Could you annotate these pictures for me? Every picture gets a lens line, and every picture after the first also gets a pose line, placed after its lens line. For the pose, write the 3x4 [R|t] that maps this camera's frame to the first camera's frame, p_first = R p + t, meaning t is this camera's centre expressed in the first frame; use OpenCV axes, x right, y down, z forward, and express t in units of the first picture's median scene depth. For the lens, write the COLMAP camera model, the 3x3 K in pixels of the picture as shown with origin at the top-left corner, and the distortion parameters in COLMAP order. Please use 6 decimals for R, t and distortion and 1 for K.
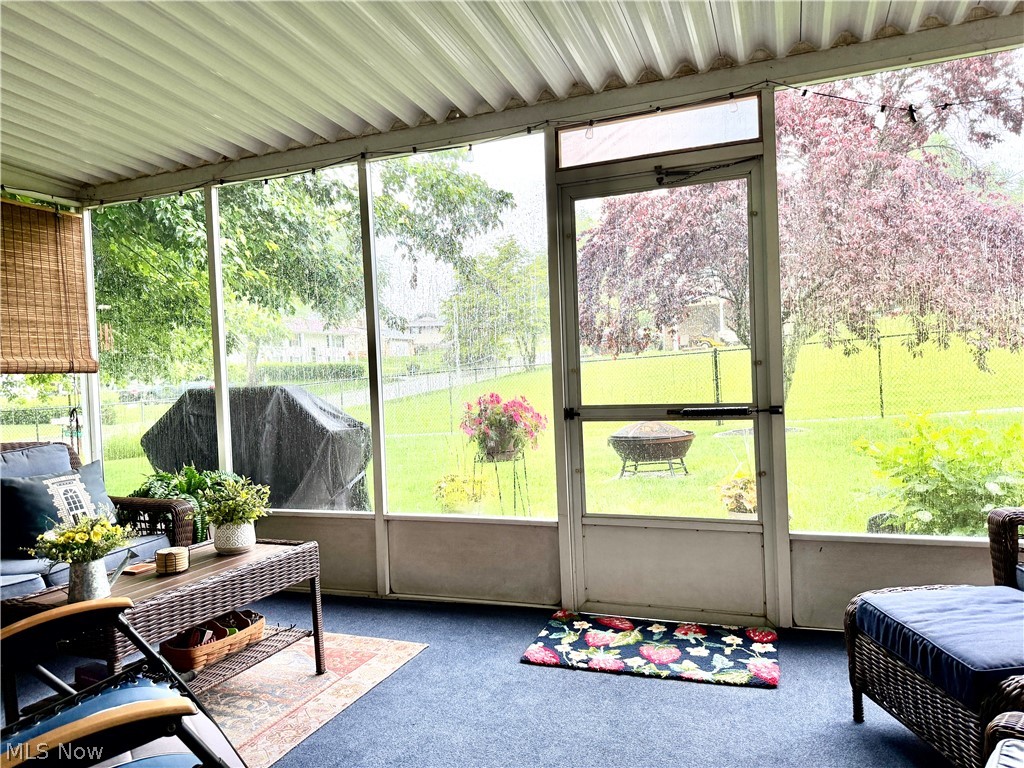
lens RADIAL K [[724.0, 0, 510.7], [0, 724.0, 380.7], [0, 0, 1]] dist [0.036207, -0.036240]
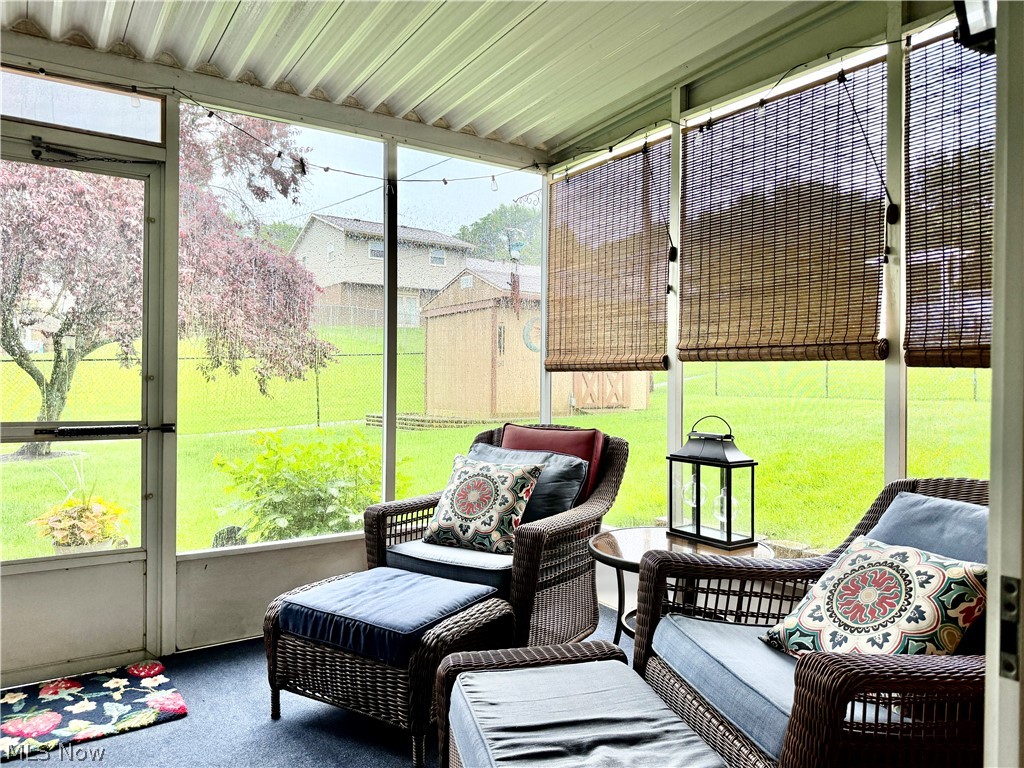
lens RADIAL K [[724.0, 0, 510.7], [0, 724.0, 380.7], [0, 0, 1]] dist [0.036207, -0.036240]
pose [[0.579794, 0.049382, 0.813265, -0.169304], [-0.025091, 0.998770, -0.042758, 0.008216], [-0.814377, 0.004385, 0.580320, 0.077023]]
